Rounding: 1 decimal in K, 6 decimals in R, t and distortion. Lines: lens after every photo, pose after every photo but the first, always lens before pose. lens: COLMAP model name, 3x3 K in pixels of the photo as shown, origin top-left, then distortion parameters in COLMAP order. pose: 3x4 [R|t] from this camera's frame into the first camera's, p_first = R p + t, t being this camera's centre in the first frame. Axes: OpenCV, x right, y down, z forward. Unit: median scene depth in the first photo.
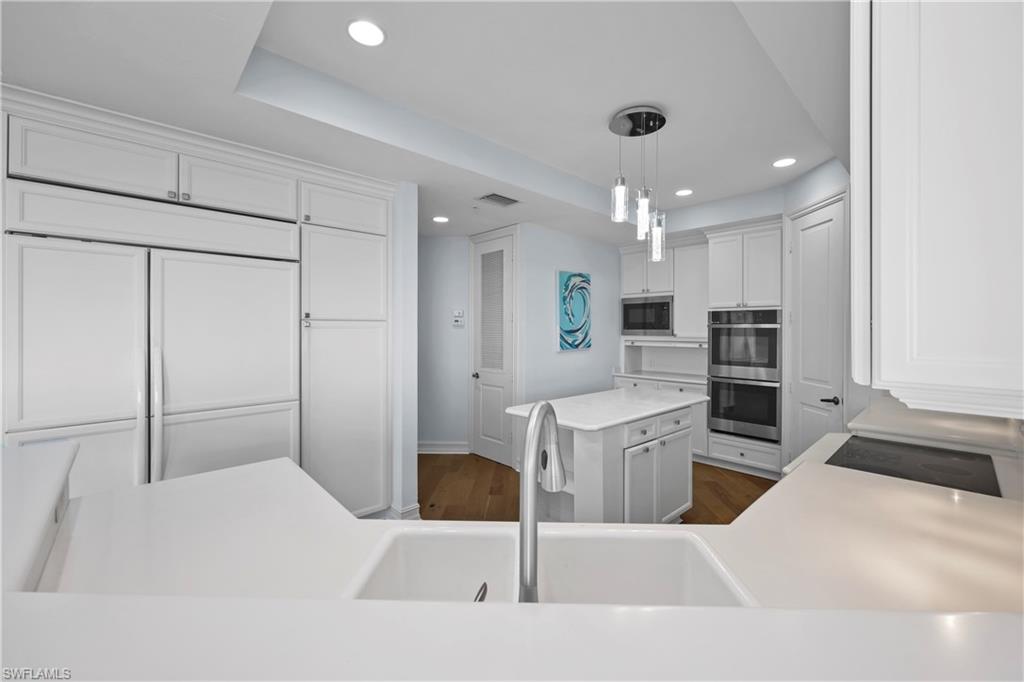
lens RADIAL K [[415.7, 0, 512.1], [0, 415.7, 330.2], [0, 0, 1]] dist [0.001857, 0.000276]
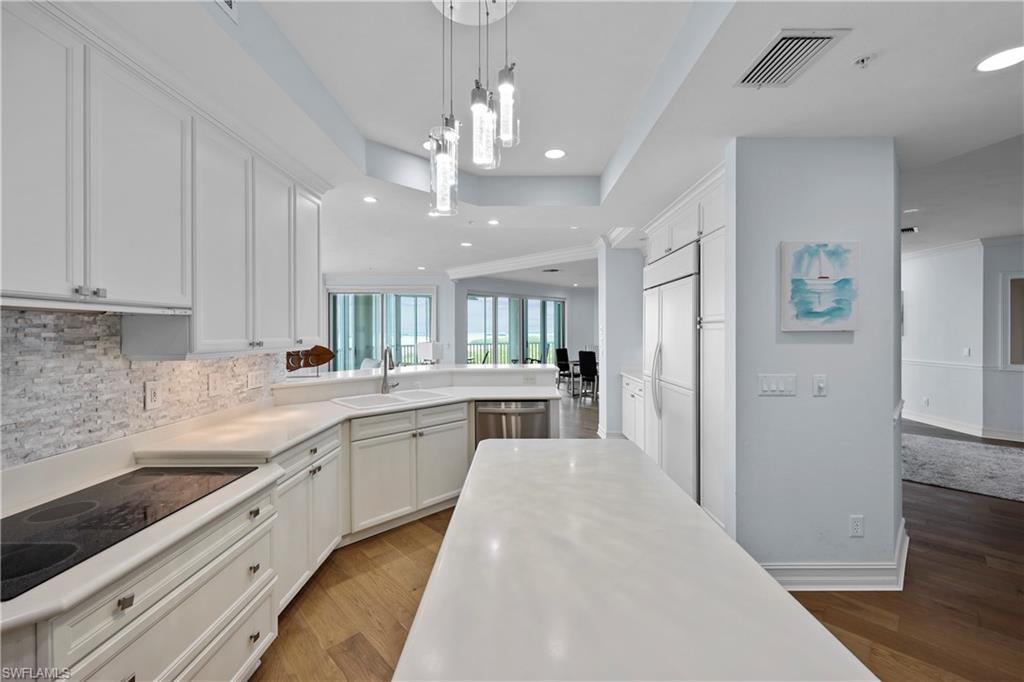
lens RADIAL K [[415.7, 0, 512.1], [0, 415.7, 330.2], [0, 0, 1]] dist [0.001857, 0.000276]
pose [[-0.691605, -0.002305, -0.722273, 0.399917], [-0.001833, 0.999997, -0.001436, -0.001602], [0.722274, 0.000331, -0.691607, 0.837041]]
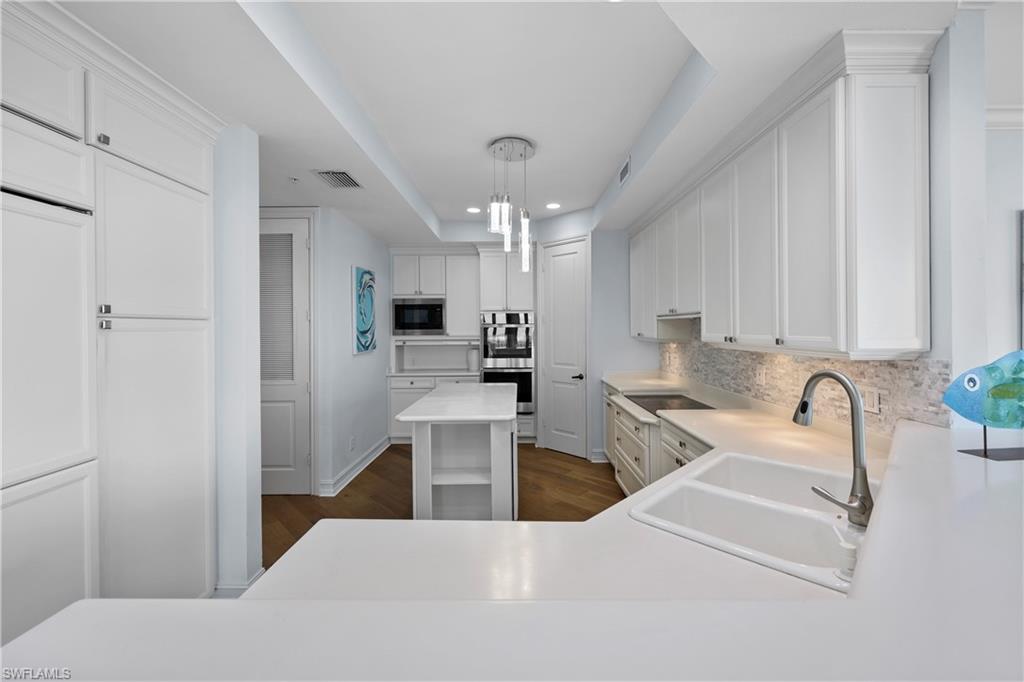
lens RADIAL K [[415.7, 0, 512.1], [0, 415.7, 330.2], [0, 0, 1]] dist [0.001857, 0.000276]
pose [[0.688433, -0.010214, 0.725228, -0.312424], [0.010637, 0.999935, 0.003986, -0.001677], [-0.725222, 0.004970, 0.688497, 0.116609]]
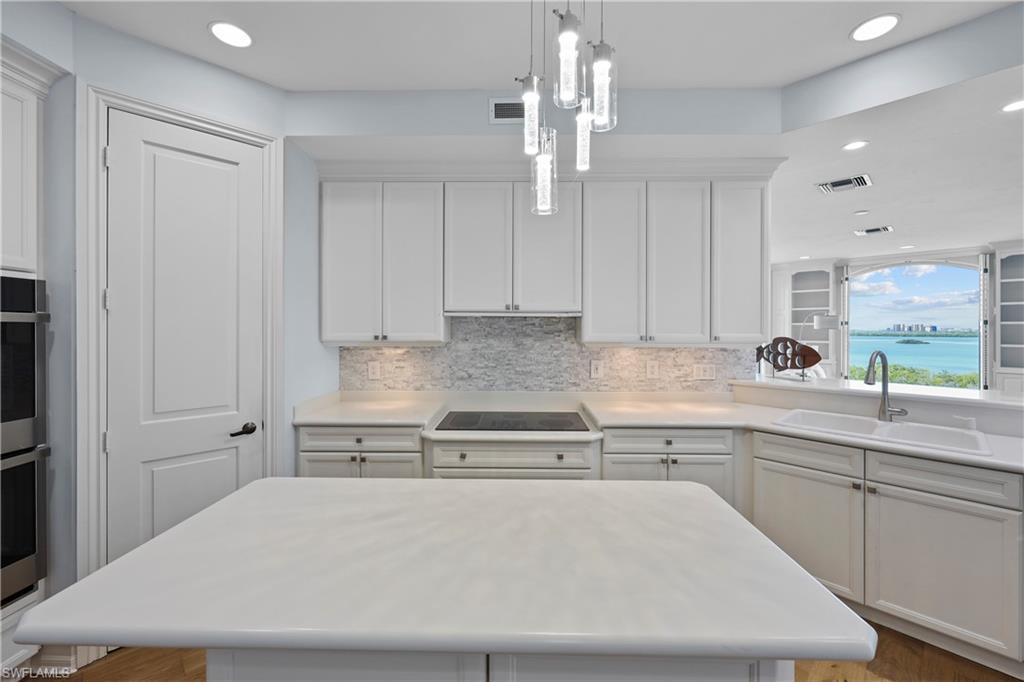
lens RADIAL K [[415.7, 0, 512.1], [0, 415.7, 330.2], [0, 0, 1]] dist [0.001857, 0.000276]
pose [[-0.719668, -0.011683, 0.694220, -0.016462], [-0.002117, 0.999891, 0.014632, -0.005003], [-0.694315, 0.009061, -0.719615, 0.832569]]
